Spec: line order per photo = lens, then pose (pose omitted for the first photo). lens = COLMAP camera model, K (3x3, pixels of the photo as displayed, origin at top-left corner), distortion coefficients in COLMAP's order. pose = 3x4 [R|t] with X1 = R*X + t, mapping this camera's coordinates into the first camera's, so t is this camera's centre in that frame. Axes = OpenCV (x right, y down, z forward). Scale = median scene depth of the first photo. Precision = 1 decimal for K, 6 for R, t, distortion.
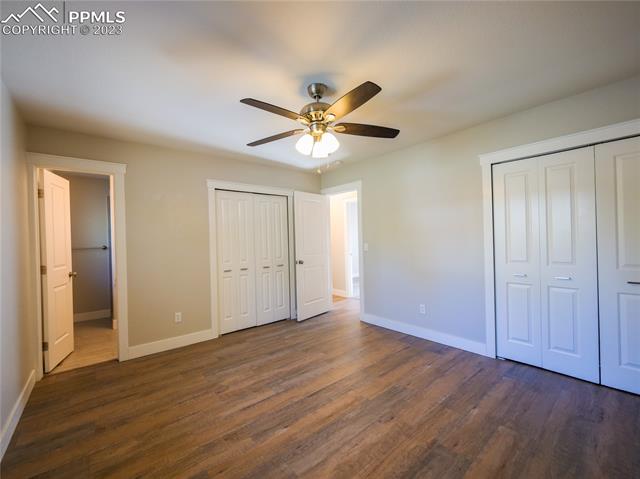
lens RADIAL K [[269.6, 0, 314.3], [0, 269.6, 239.6], [0, 0, 1]] dist [-0.000678, -0.000091]
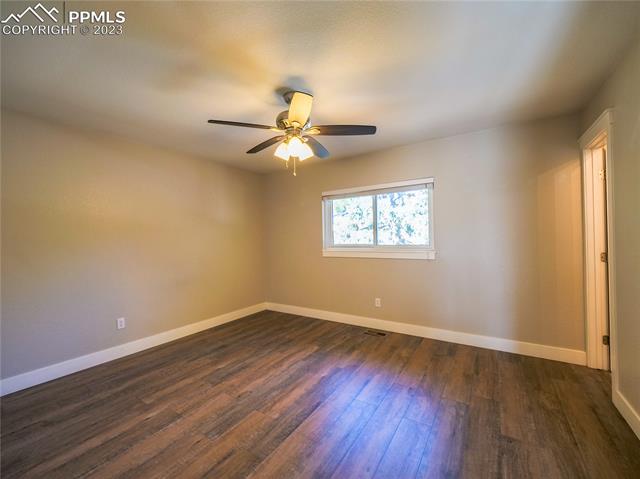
lens RADIAL K [[269.6, 0, 314.3], [0, 269.6, 239.6], [0, 0, 1]] dist [-0.000678, -0.000091]
pose [[-0.954186, 0.043365, -0.296056, 0.289226], [0.043073, 0.999044, 0.007510, 0.001762], [0.296098, -0.005586, -0.955141, 2.149984]]
